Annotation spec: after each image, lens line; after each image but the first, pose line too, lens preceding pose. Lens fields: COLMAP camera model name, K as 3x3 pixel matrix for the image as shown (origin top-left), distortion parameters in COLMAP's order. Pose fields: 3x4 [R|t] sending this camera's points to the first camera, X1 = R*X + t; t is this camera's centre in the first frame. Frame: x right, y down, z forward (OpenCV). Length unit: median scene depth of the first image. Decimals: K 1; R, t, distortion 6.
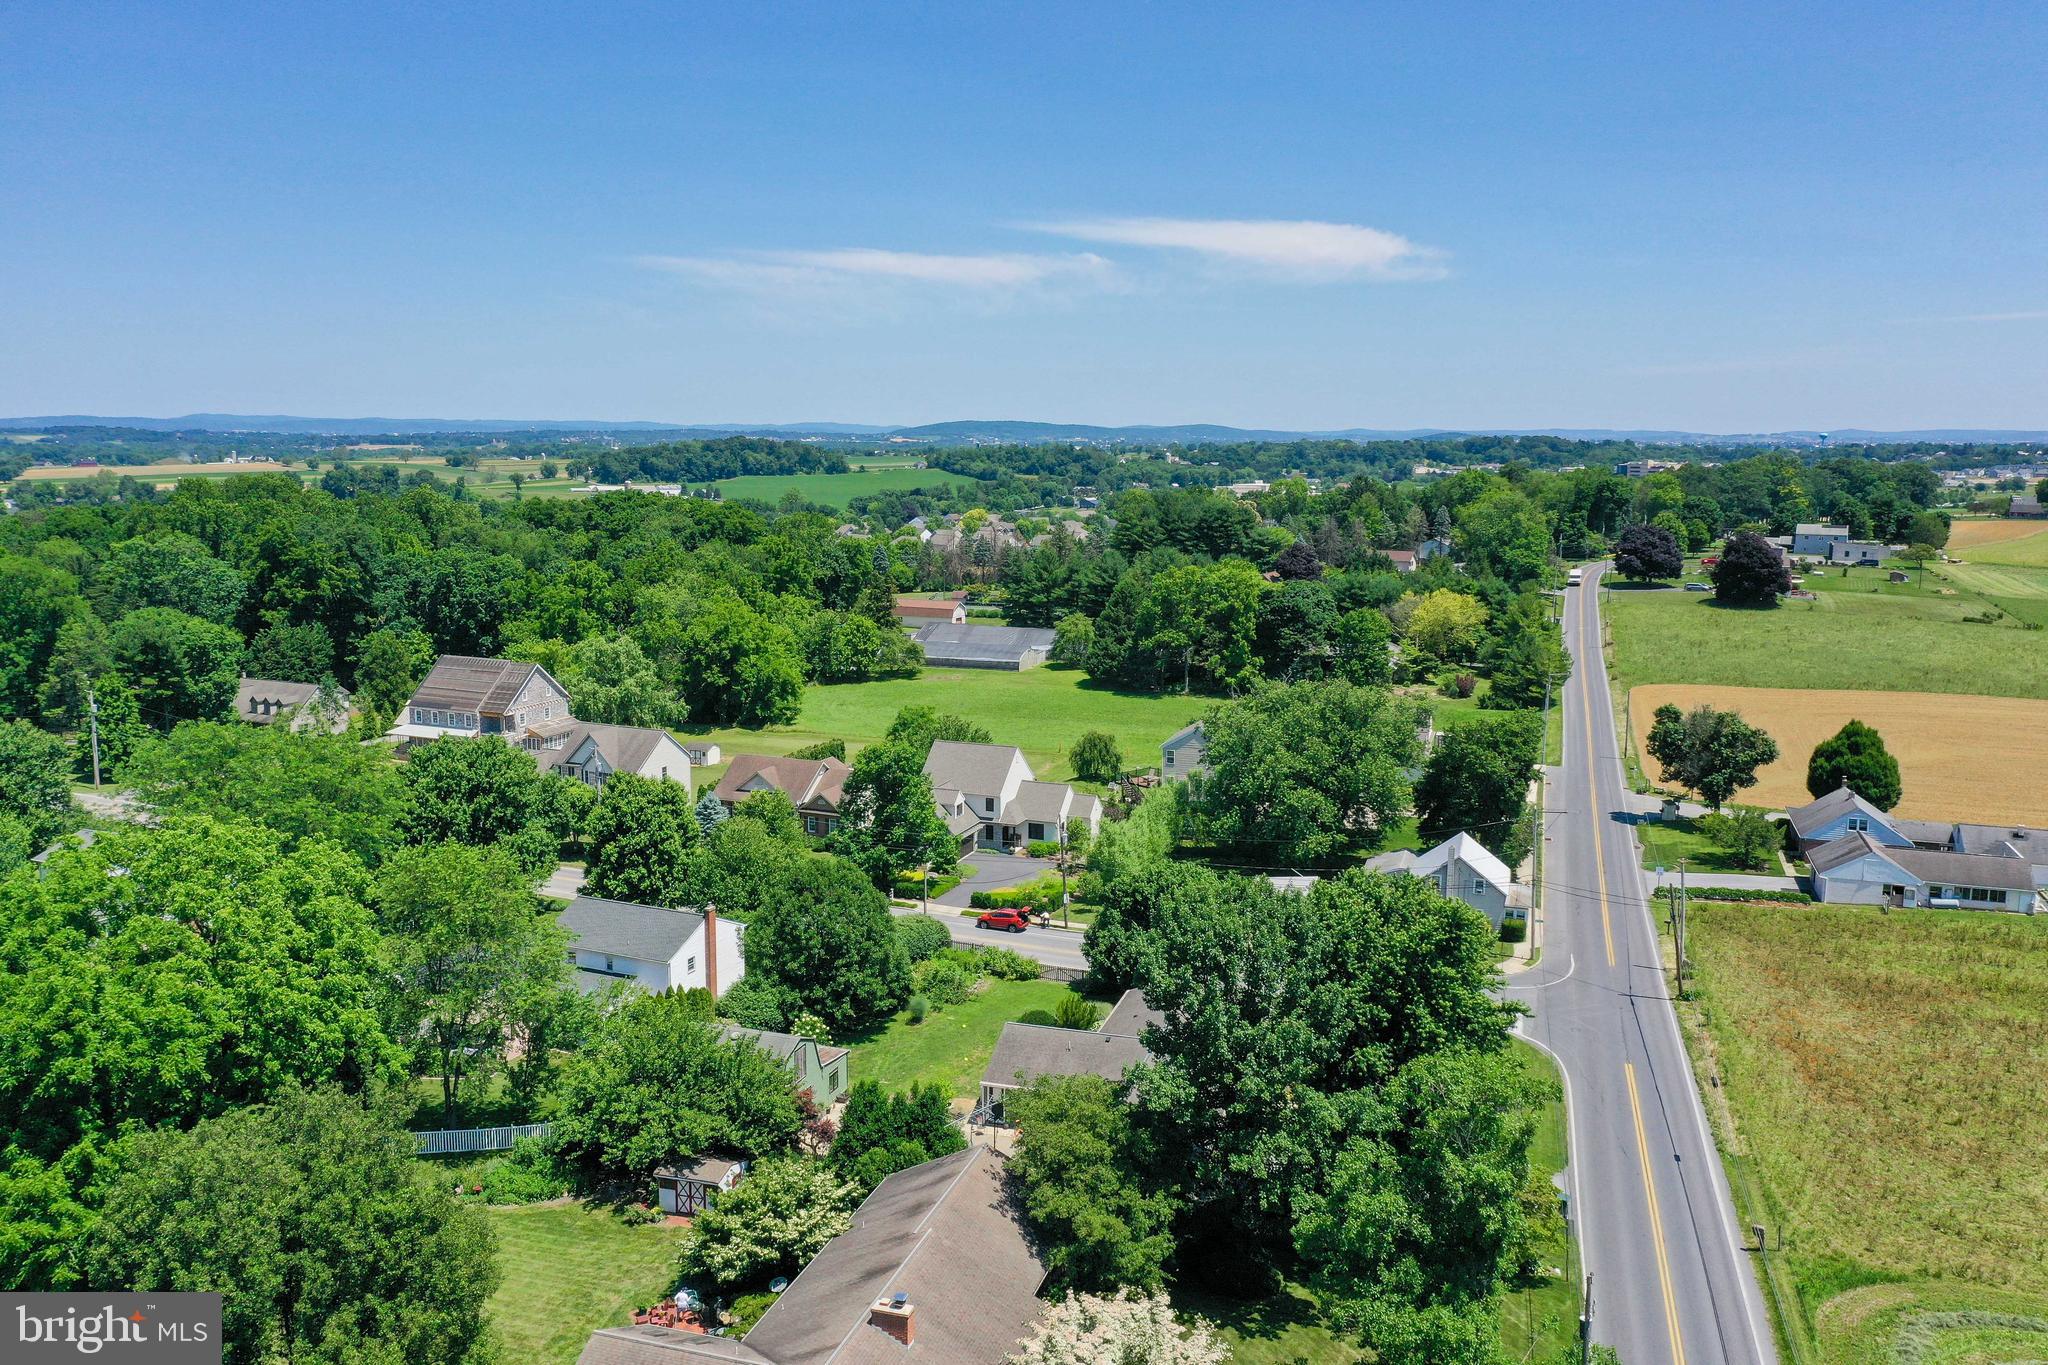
lens RADIAL K [[1608.9, 0, 1021.0], [0, 1608.9, 678.5], [0, 0, 1]] dist [-0.001352, 0.003496]
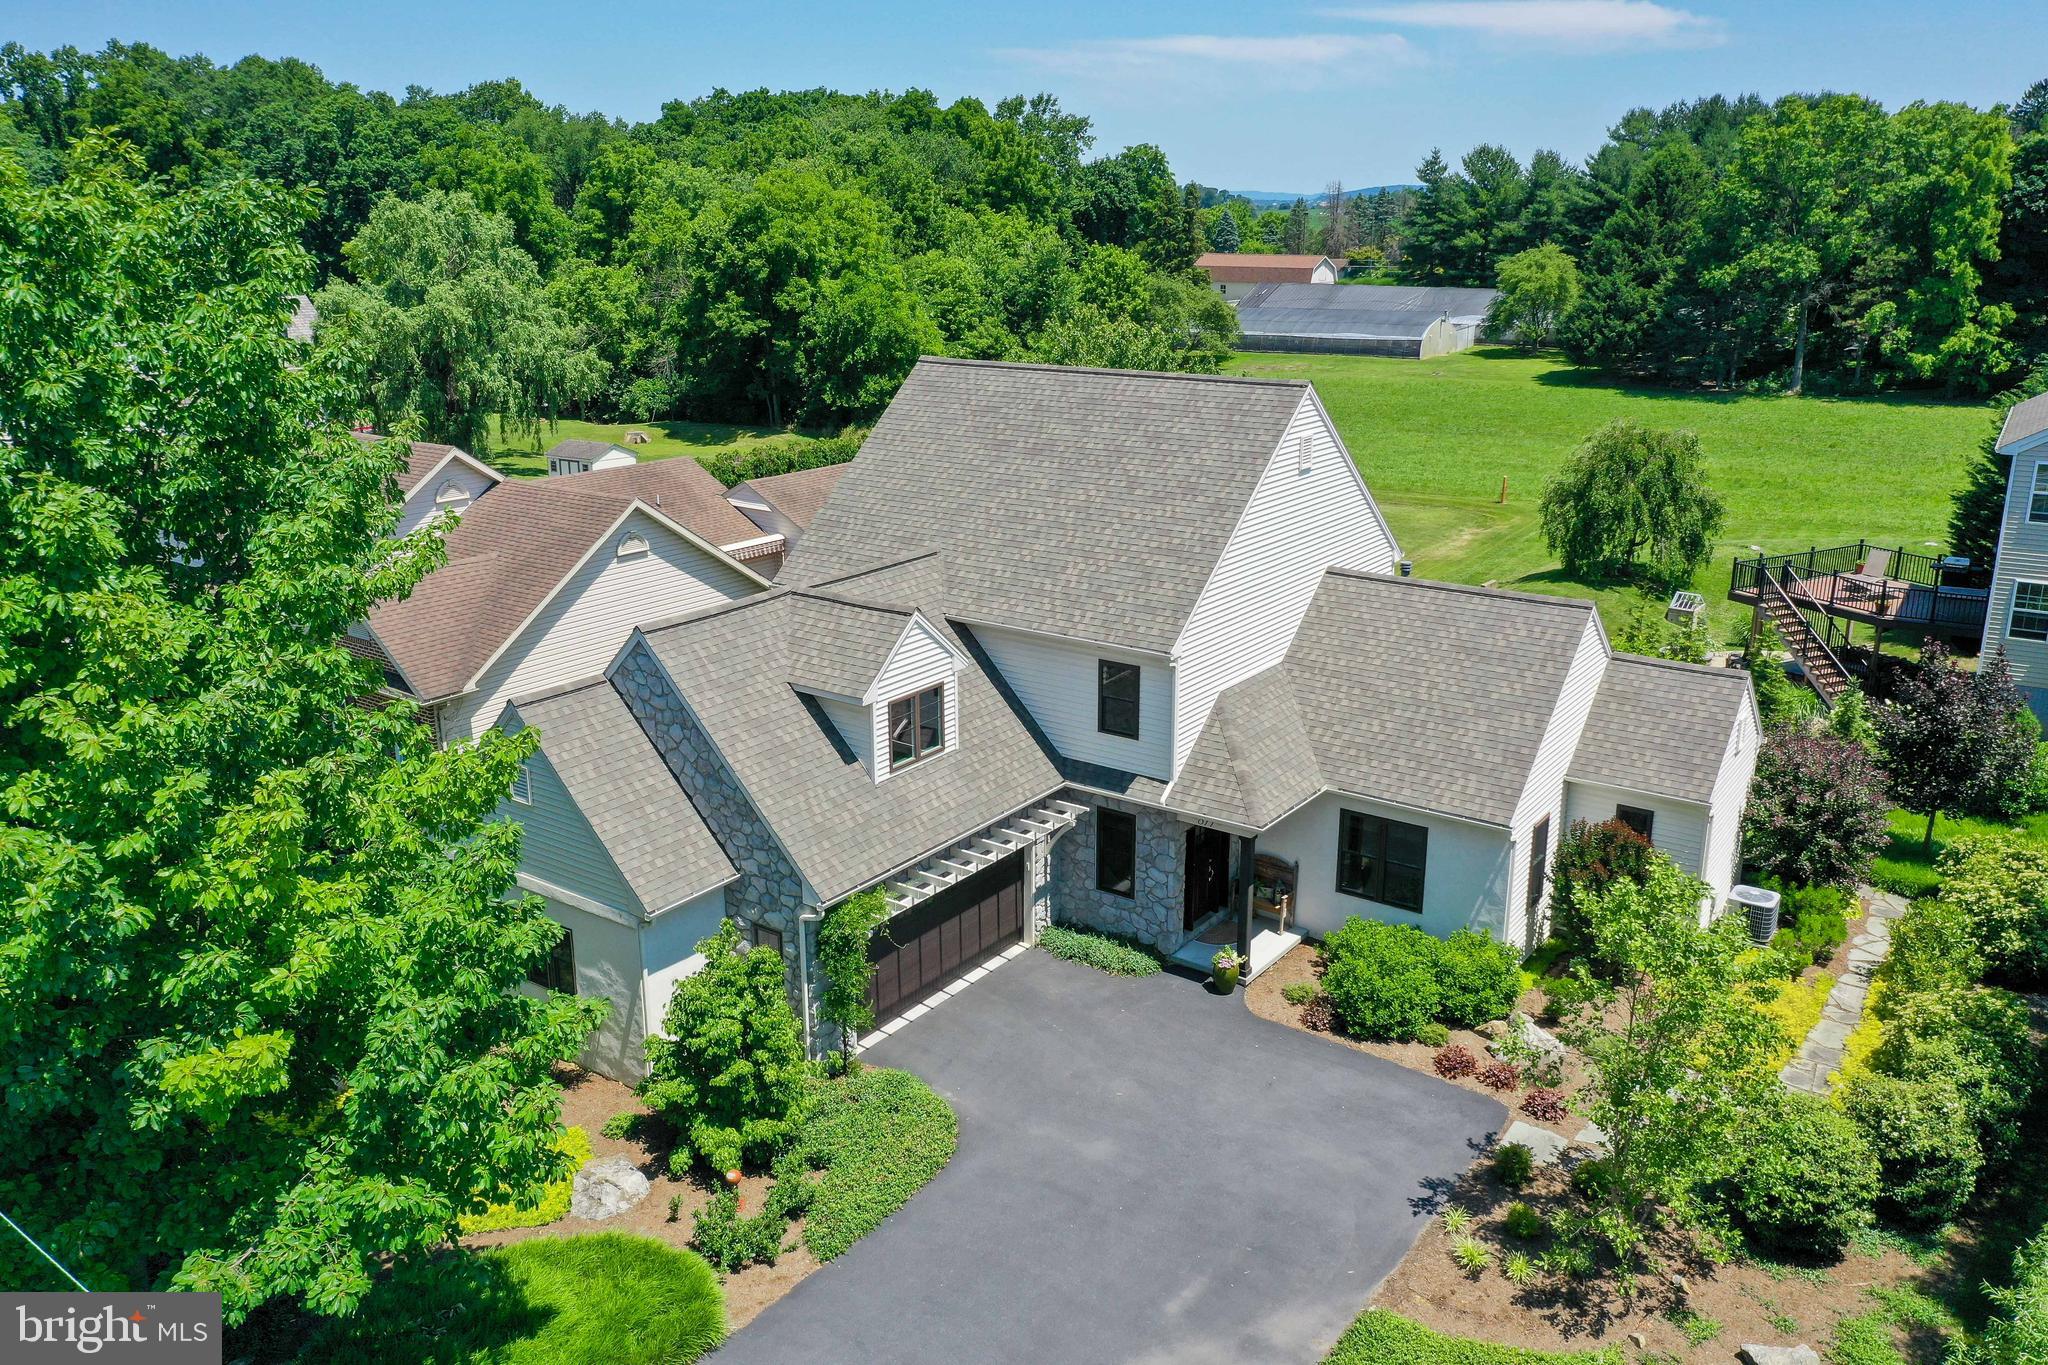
lens RADIAL K [[1612.3, 0, 1020.9], [0, 1612.3, 672.7], [0, 0, 1]] dist [-0.001023, 0.002331]
pose [[0.967778, 0.061509, -0.244178, 0.007804], [-0.029013, 0.990487, 0.134515, 0.030727], [0.250129, -0.123096, 0.960356, 0.488761]]
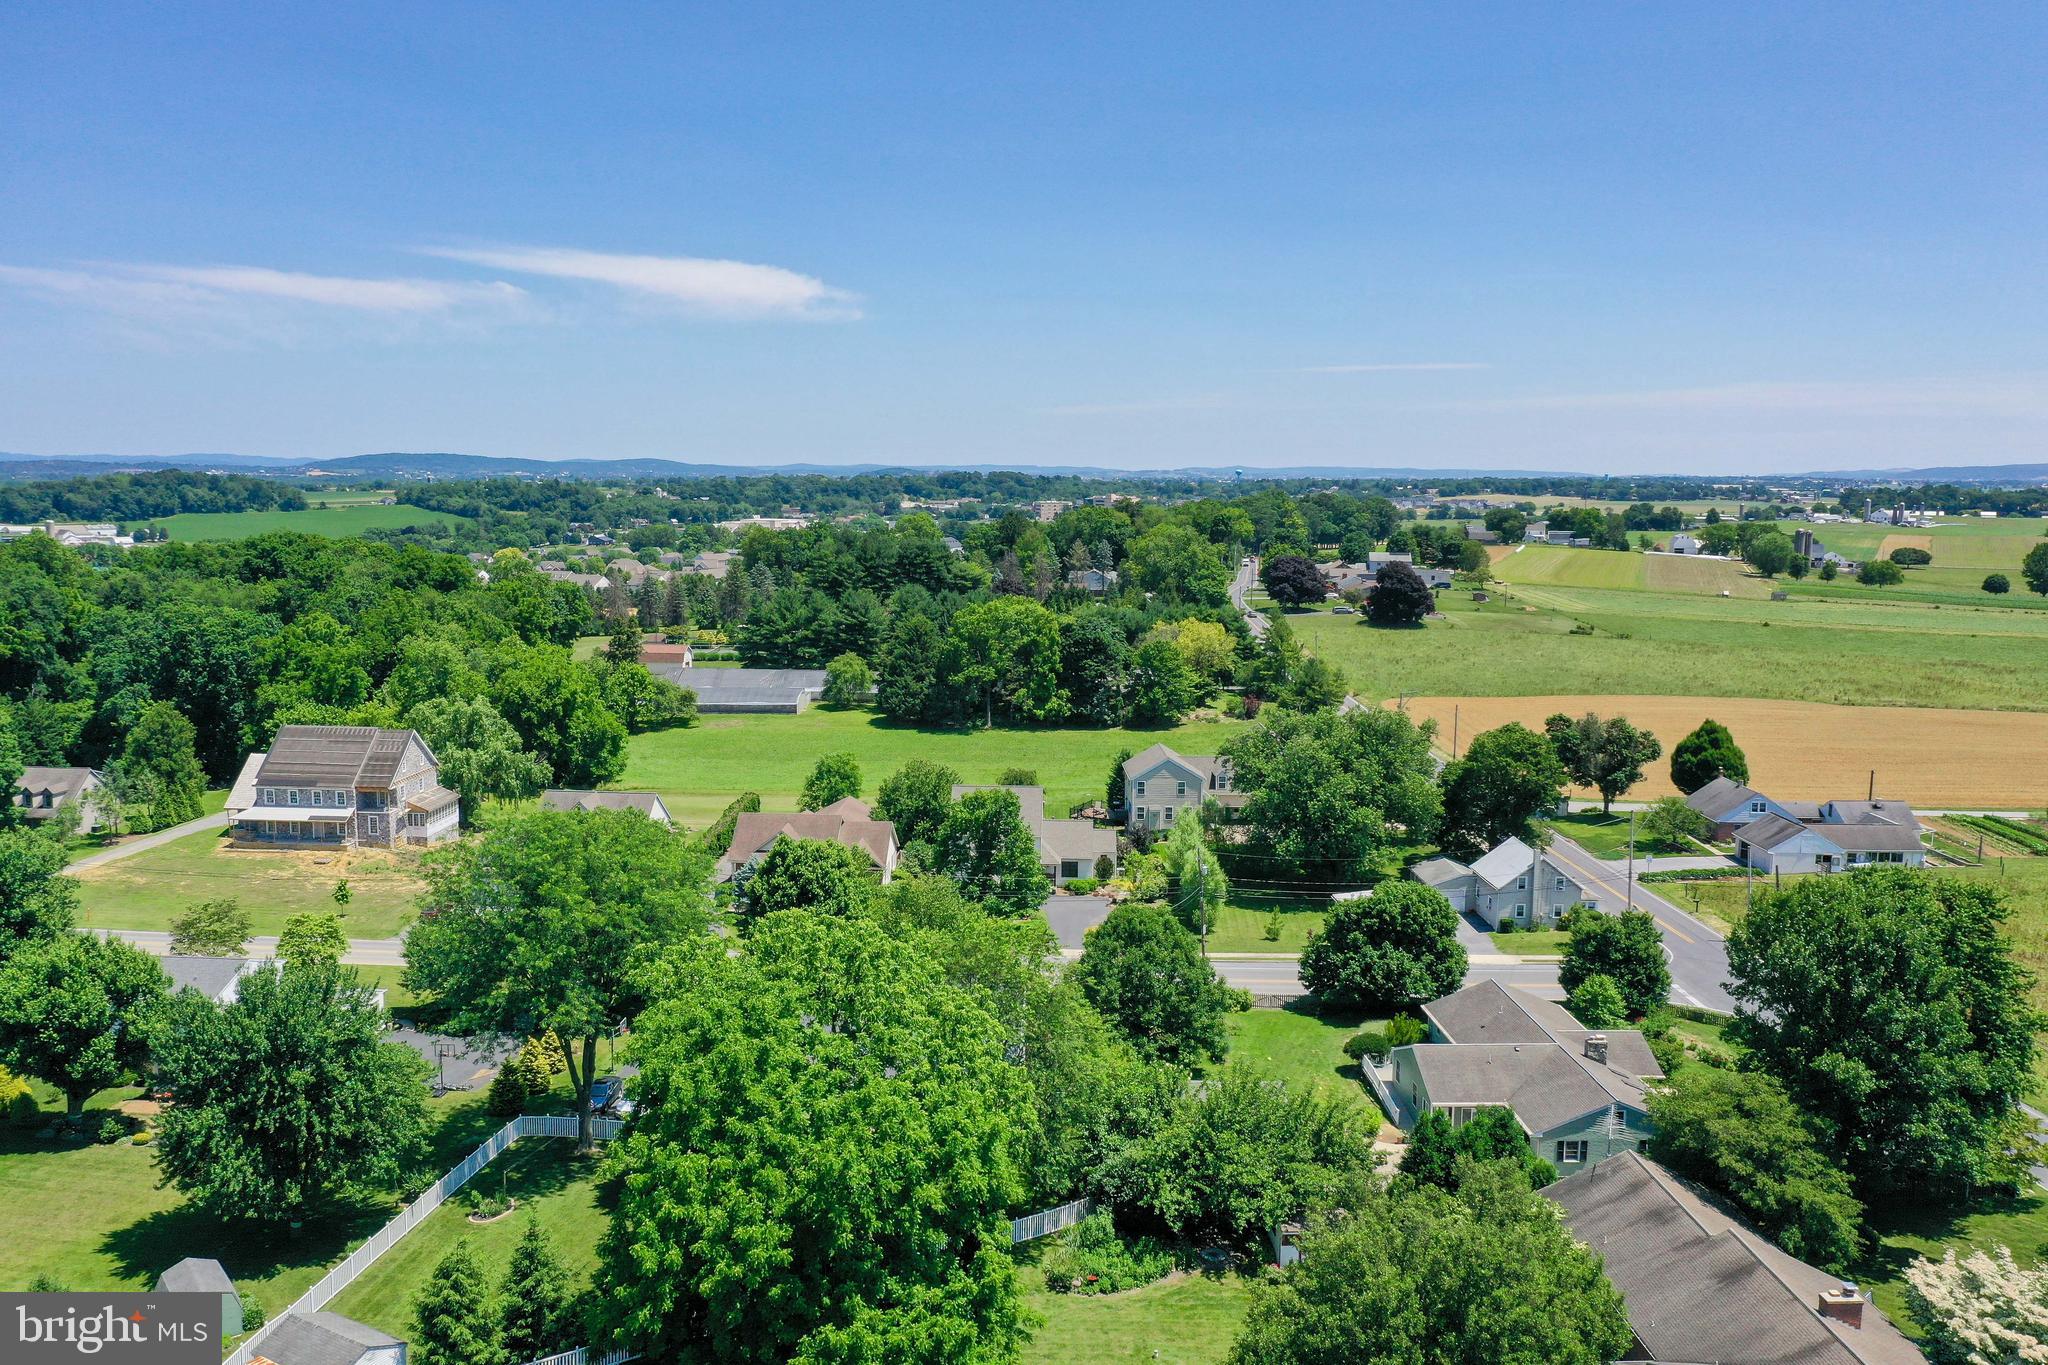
lens RADIAL K [[1608.9, 0, 1021.0], [0, 1608.9, 678.5], [0, 0, 1]] dist [-0.001352, 0.003496]
pose [[0.942409, -0.039798, 0.332086, -0.207340], [0.046749, 0.998822, -0.012967, -0.007436], [-0.331179, 0.027745, 0.943160, 0.034542]]
